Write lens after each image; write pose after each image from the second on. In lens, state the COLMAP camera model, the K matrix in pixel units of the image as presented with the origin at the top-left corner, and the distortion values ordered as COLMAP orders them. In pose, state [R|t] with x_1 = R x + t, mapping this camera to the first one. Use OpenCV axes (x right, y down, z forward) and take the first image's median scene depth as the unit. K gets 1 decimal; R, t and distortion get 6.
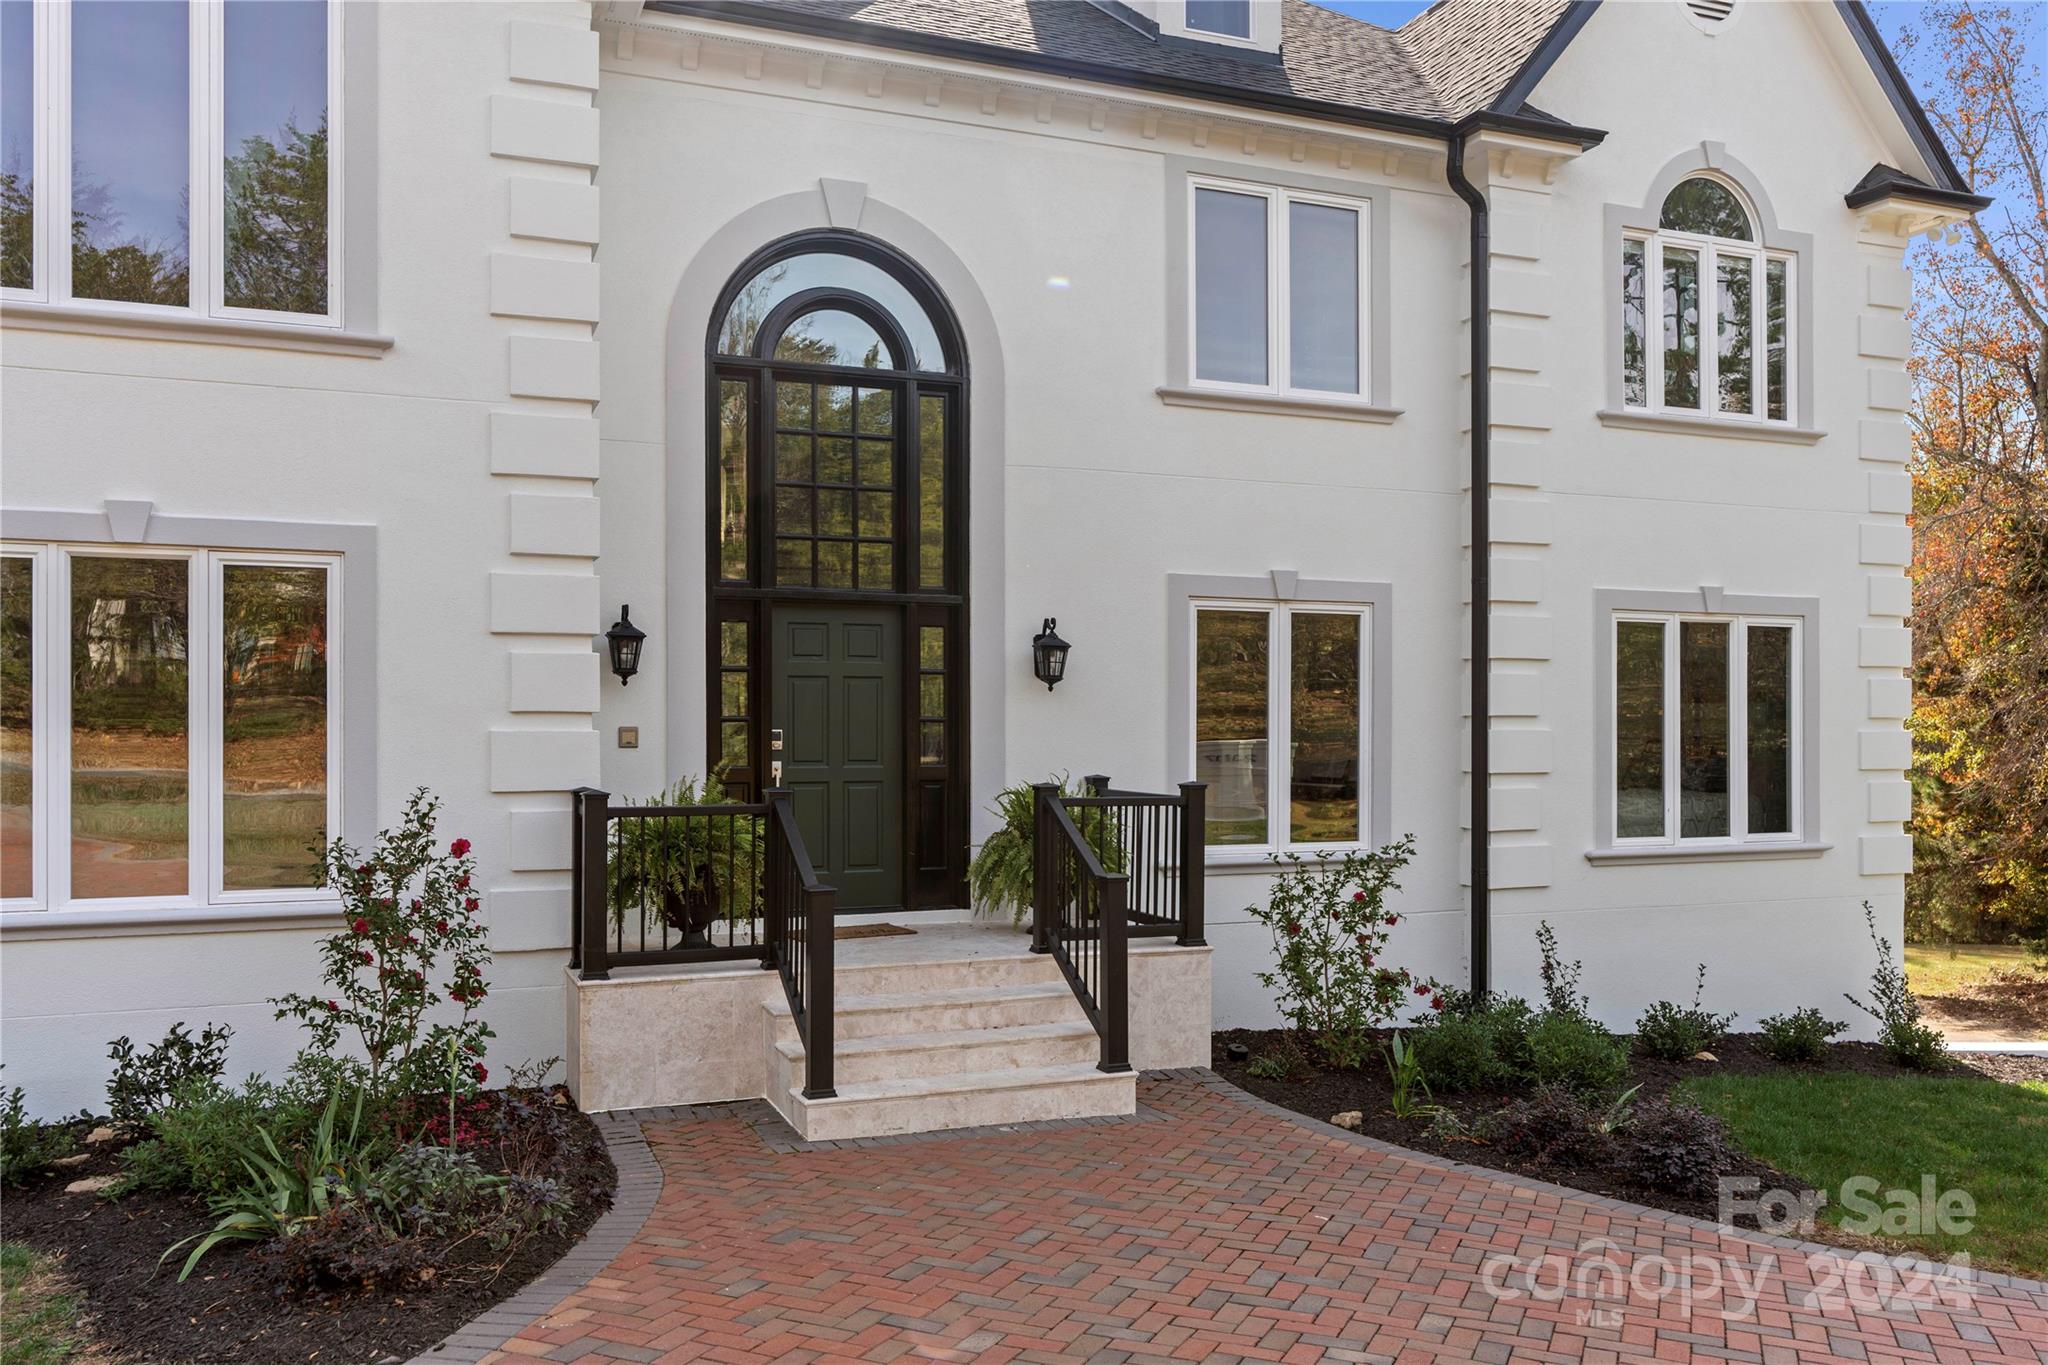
lens RADIAL K [[1628.3, 0, 1024.0], [0, 1628.3, 682.5], [0, 0, 1]] dist [-0.007212, 0.002148]
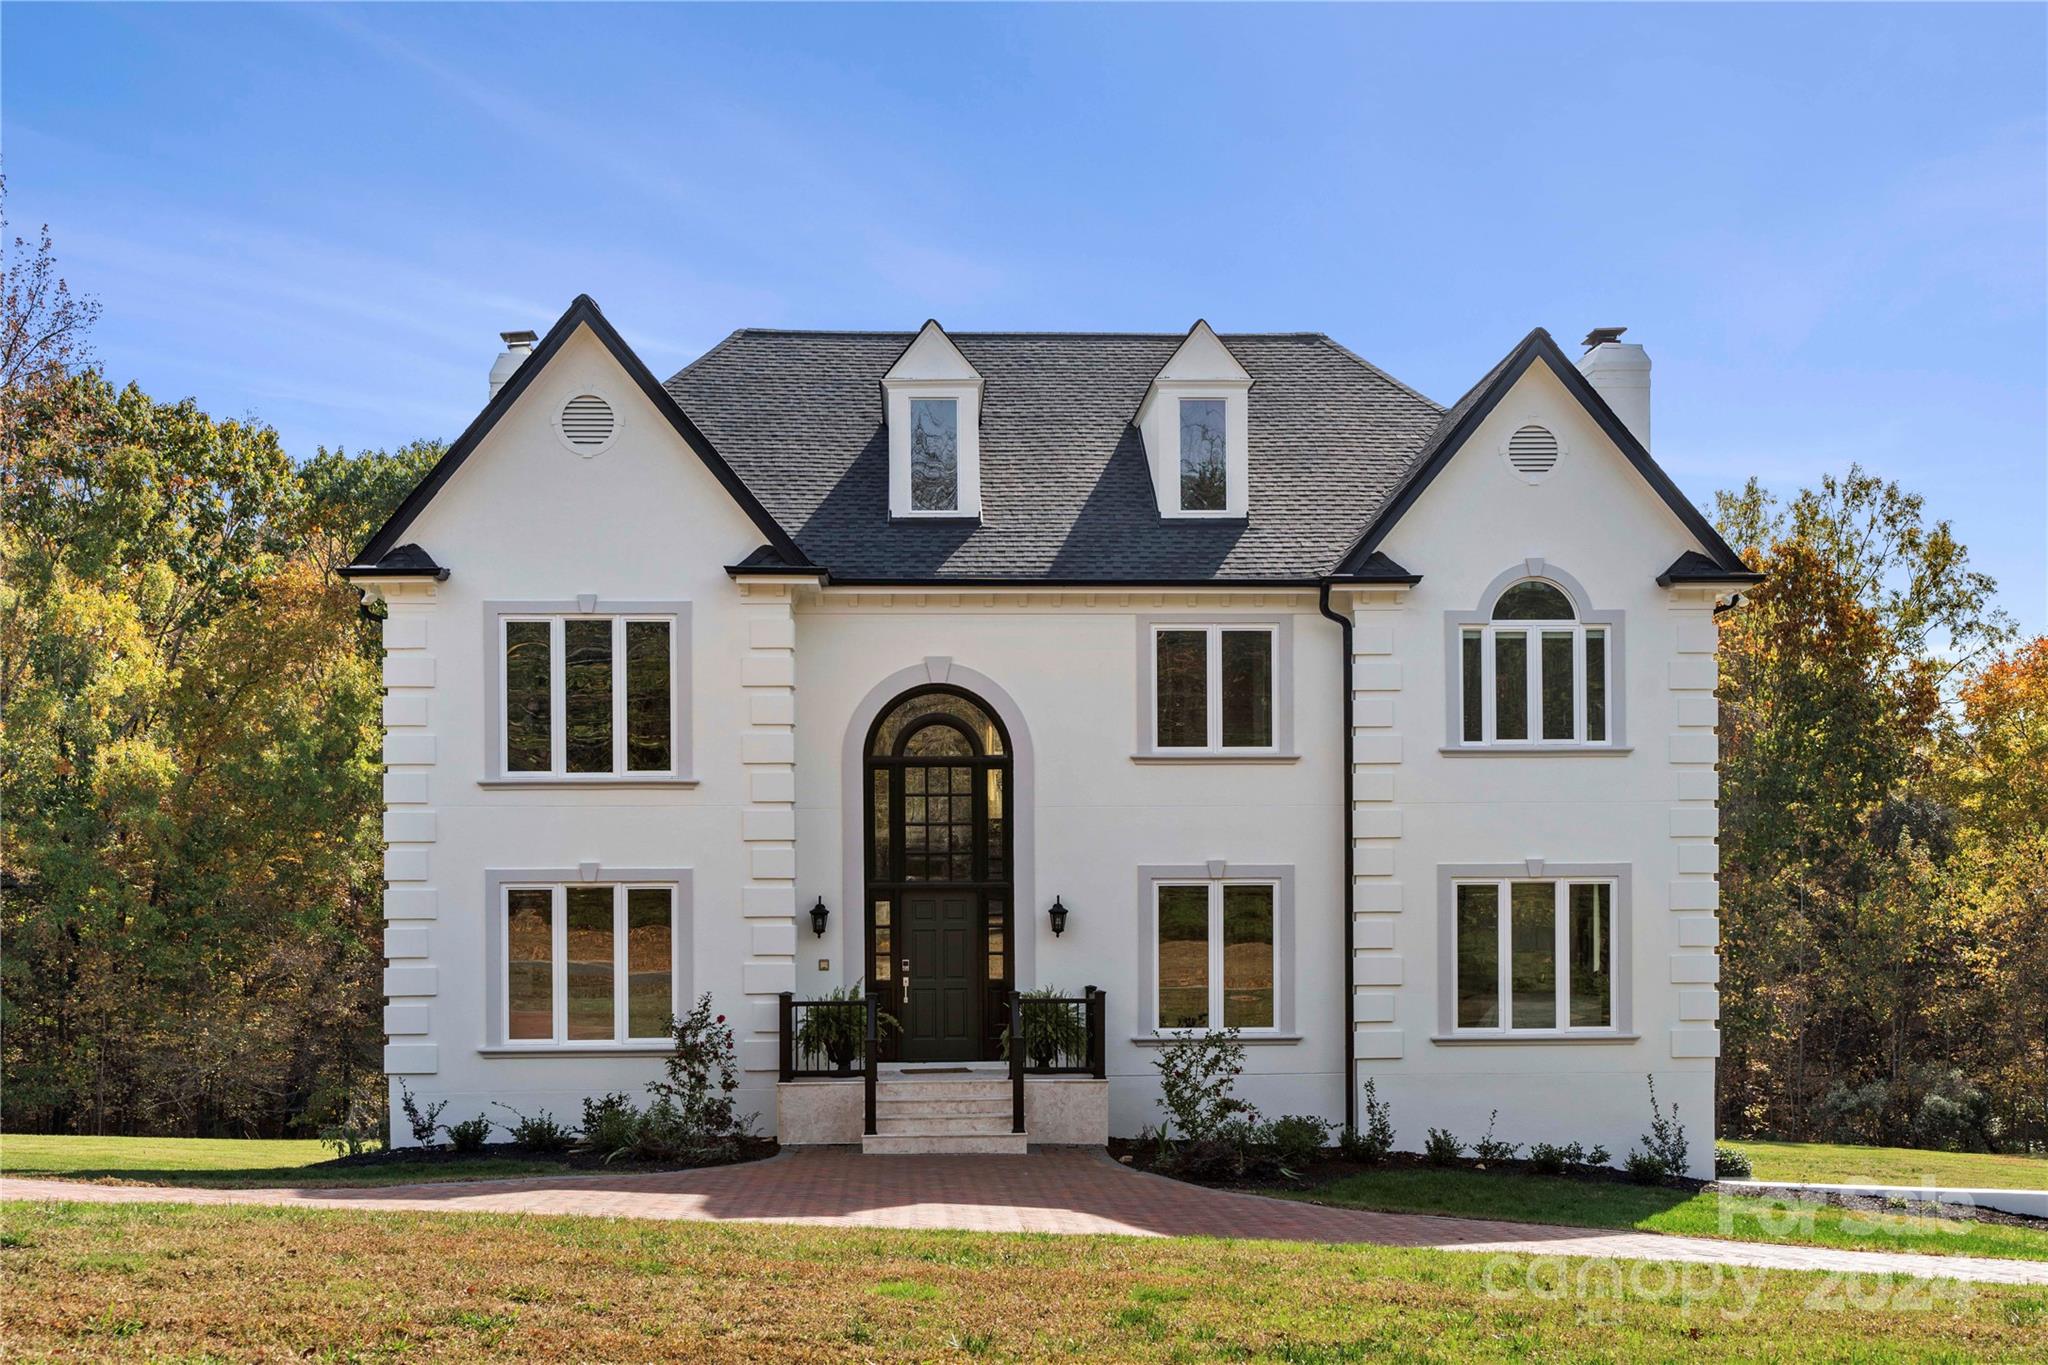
lens RADIAL K [[2533.4, 0, 1024.0], [0, 2533.4, 682.5], [0, 0, 1]] dist [-0.007795, -0.012010]
pose [[0.943006, -0.033440, -0.331092, 0.951446], [0.016472, 0.998409, -0.053922, -0.130006], [0.332369, 0.045395, 0.942056, -1.696161]]
